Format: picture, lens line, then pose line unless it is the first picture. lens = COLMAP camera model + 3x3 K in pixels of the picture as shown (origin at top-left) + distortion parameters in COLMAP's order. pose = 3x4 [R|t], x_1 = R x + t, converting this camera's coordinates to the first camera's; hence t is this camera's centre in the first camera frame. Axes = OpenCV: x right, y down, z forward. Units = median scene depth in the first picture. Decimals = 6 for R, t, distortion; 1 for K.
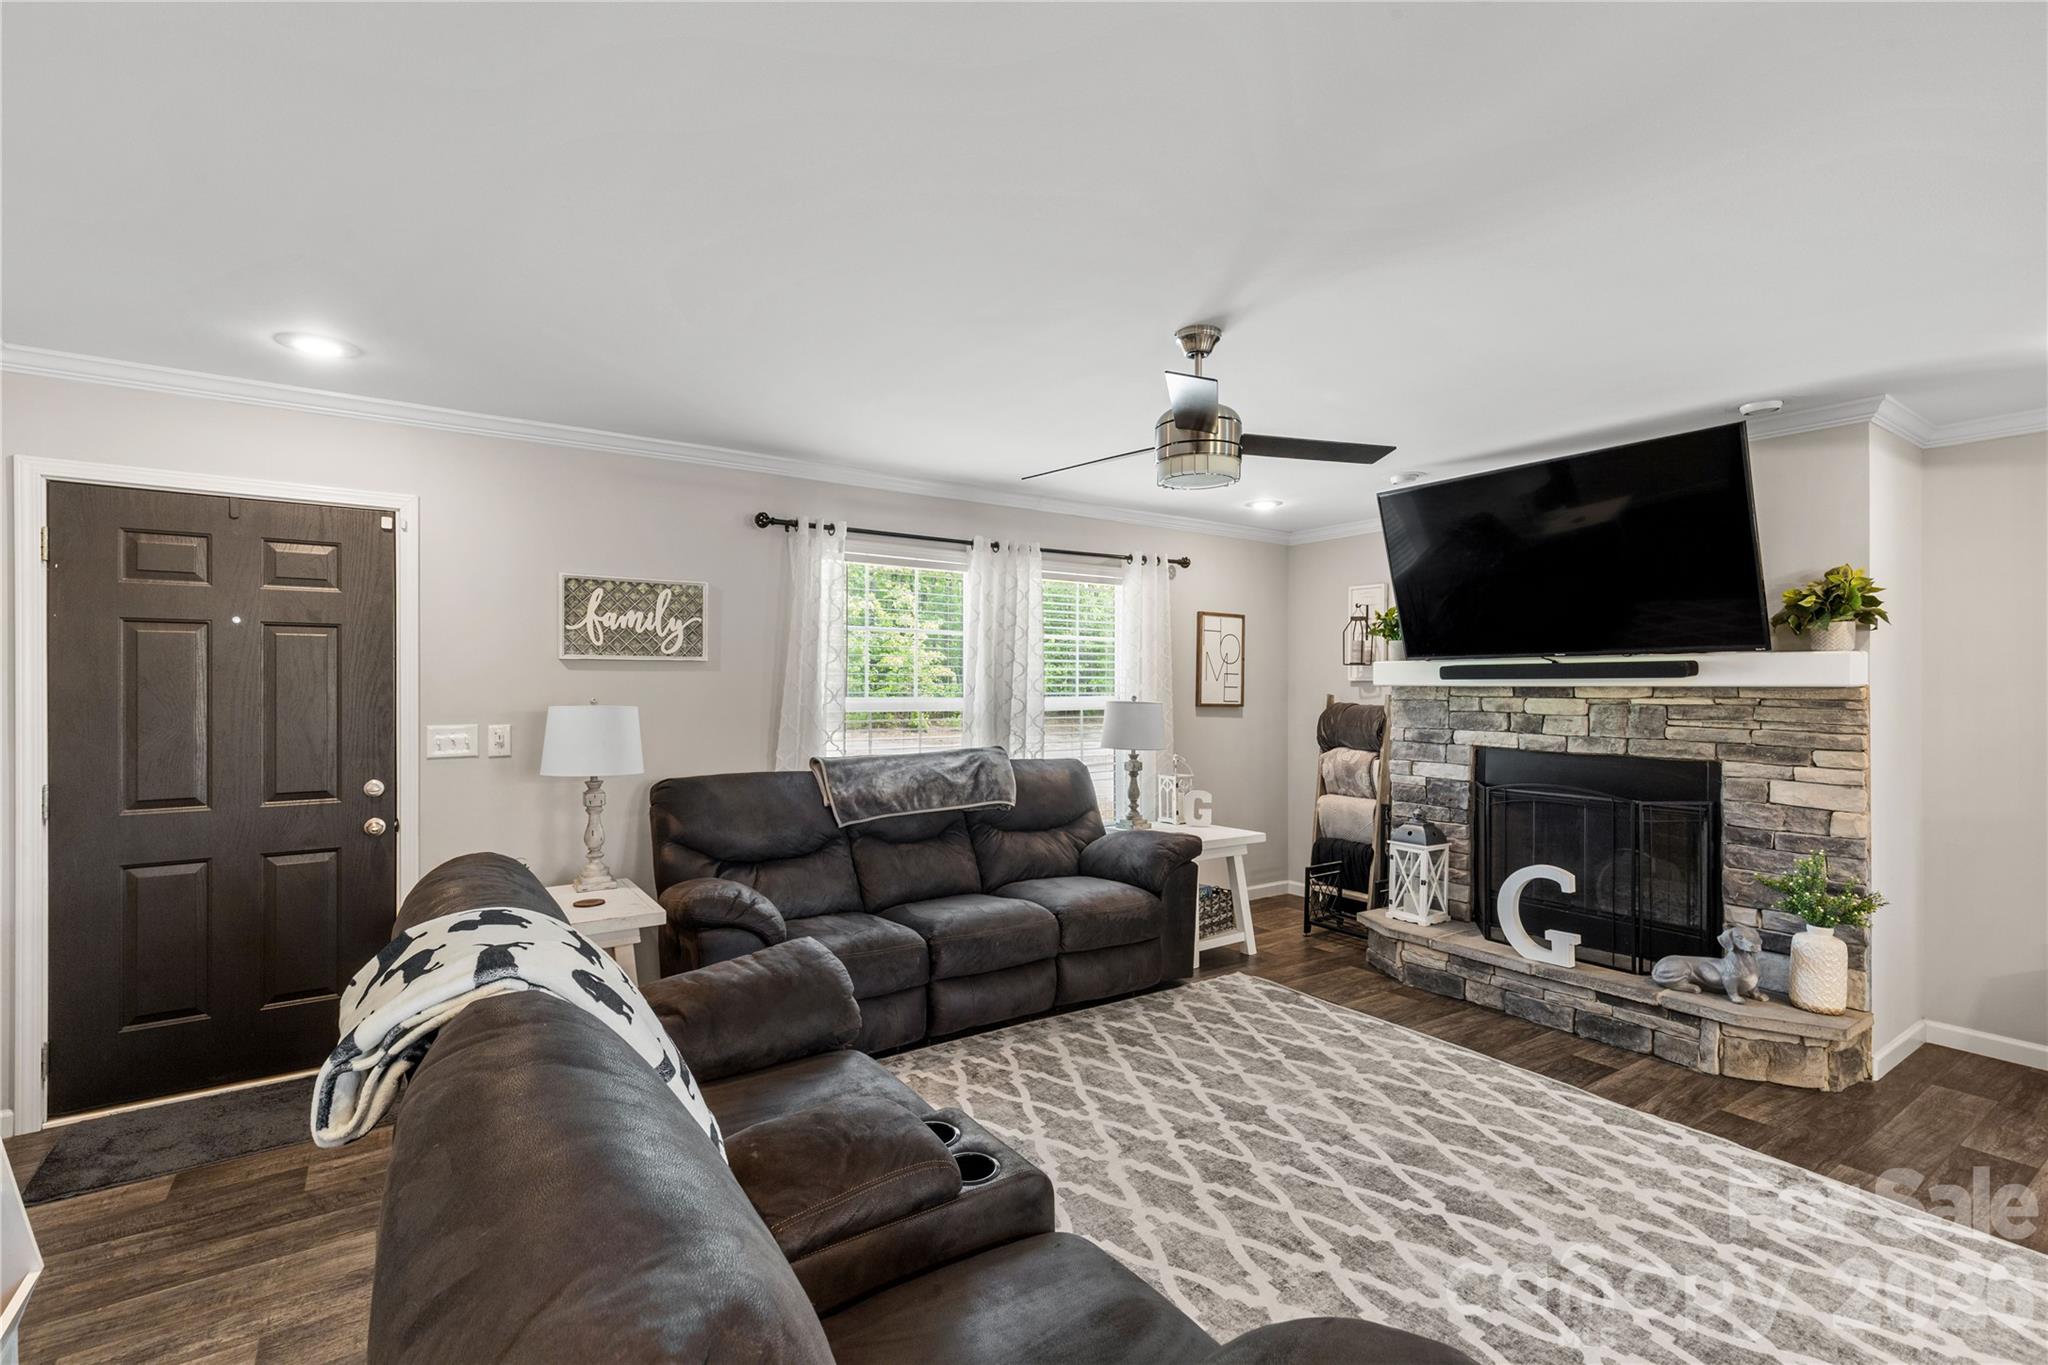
lens RADIAL K [[936.2, 0, 1020.9], [0, 936.2, 661.6], [0, 0, 1]] dist [0.008481, -0.002764]
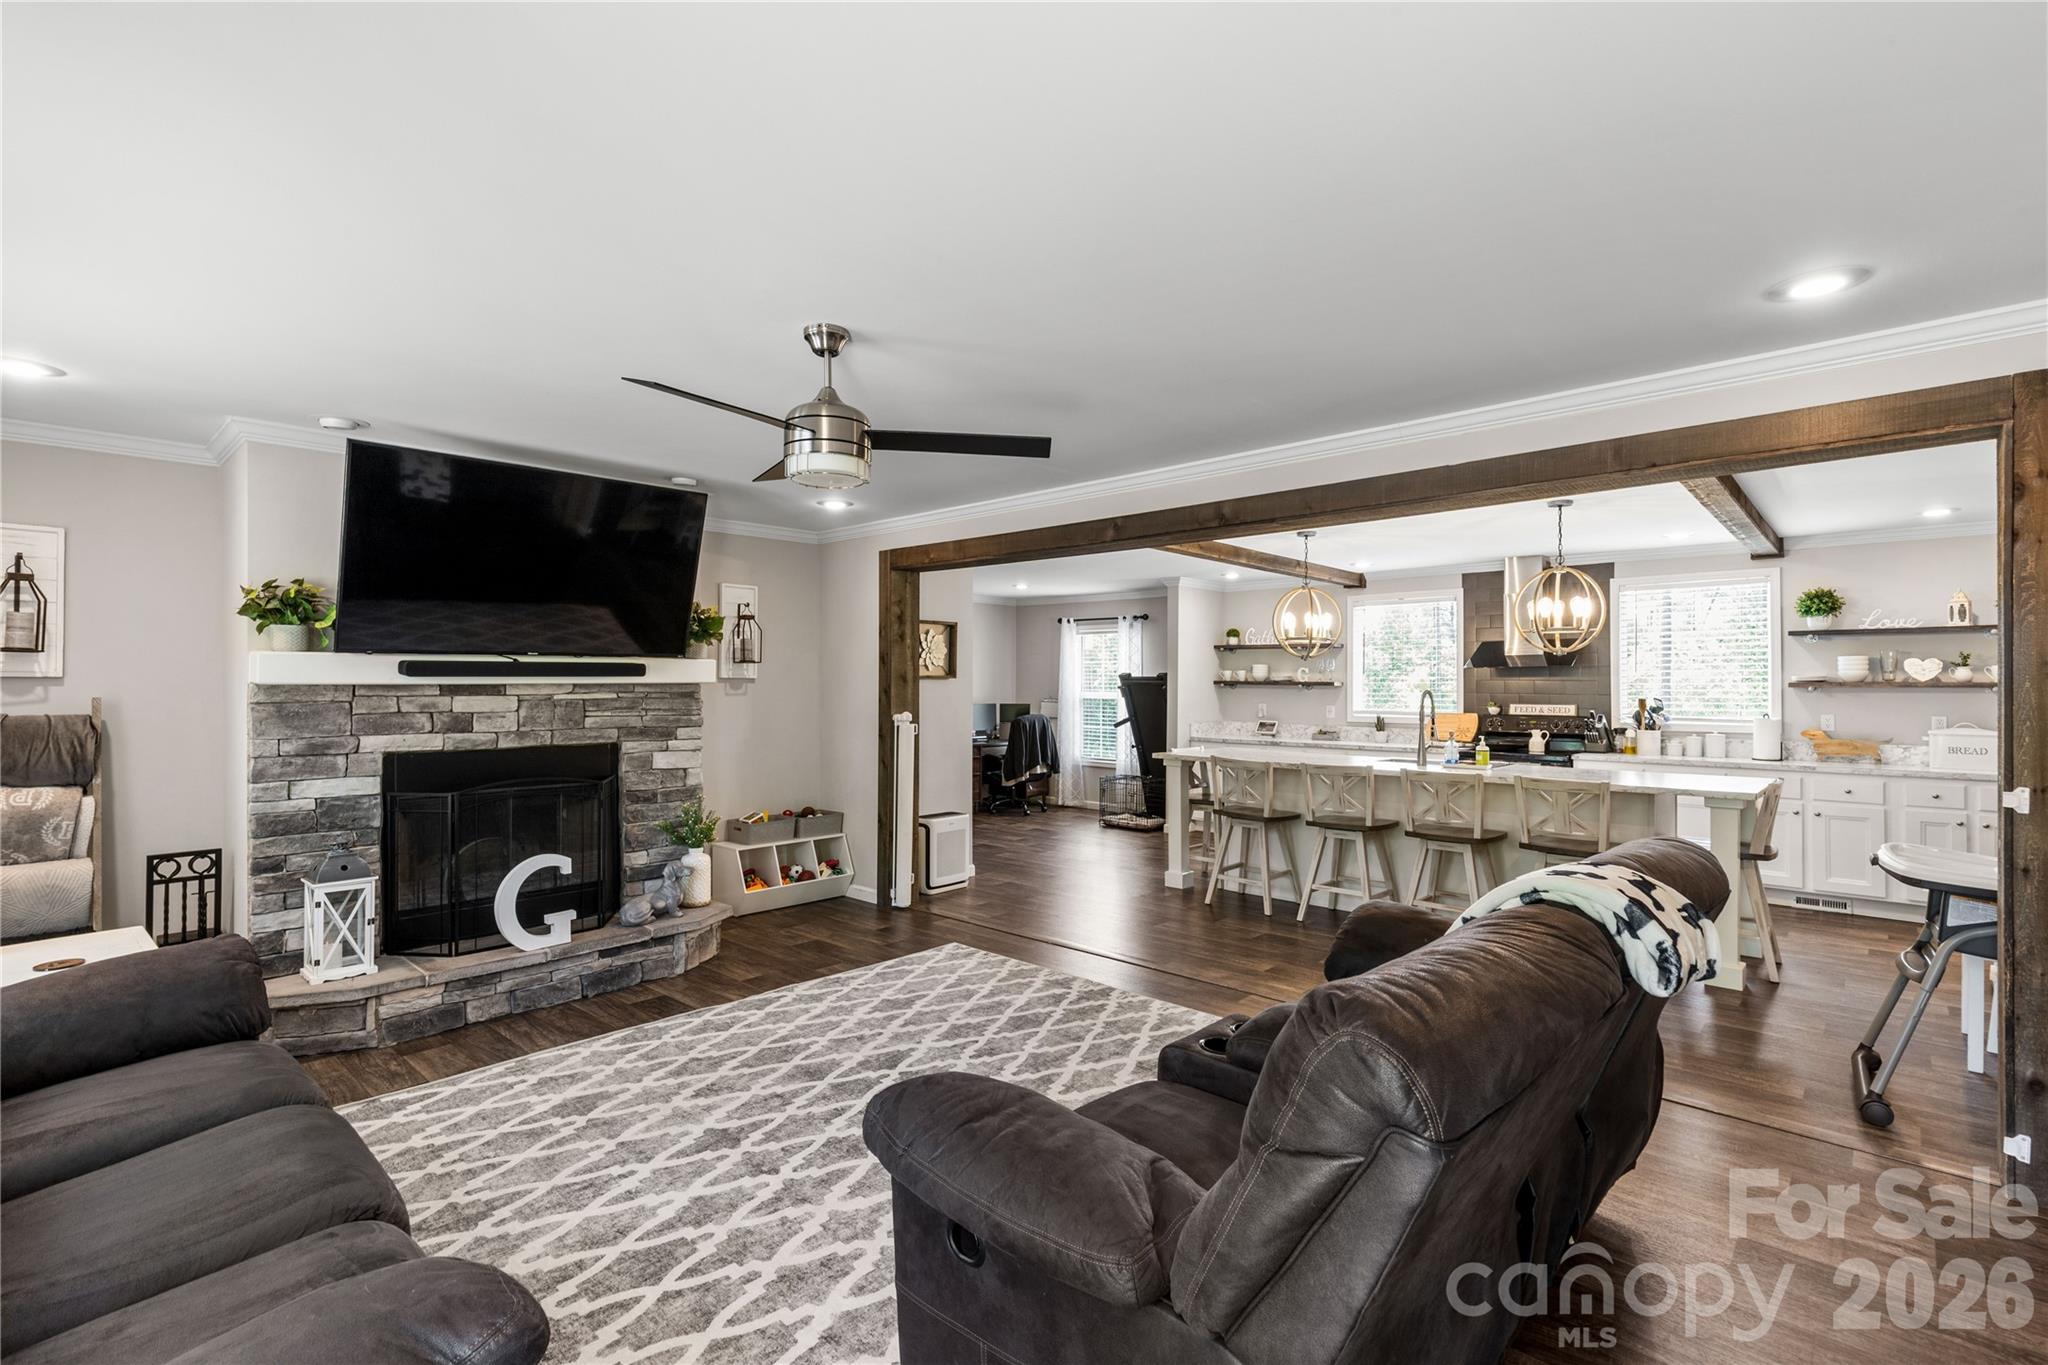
lens RADIAL K [[936.2, 0, 1020.7], [0, 936.2, 680.2], [0, 0, 1]] dist [0.008481, -0.002764]
pose [[-0.216862, -0.001874, 0.976200, -0.636388], [-0.022889, 0.999733, -0.003166, 0.015030], [-0.975934, -0.023031, -0.216847, 0.788933]]
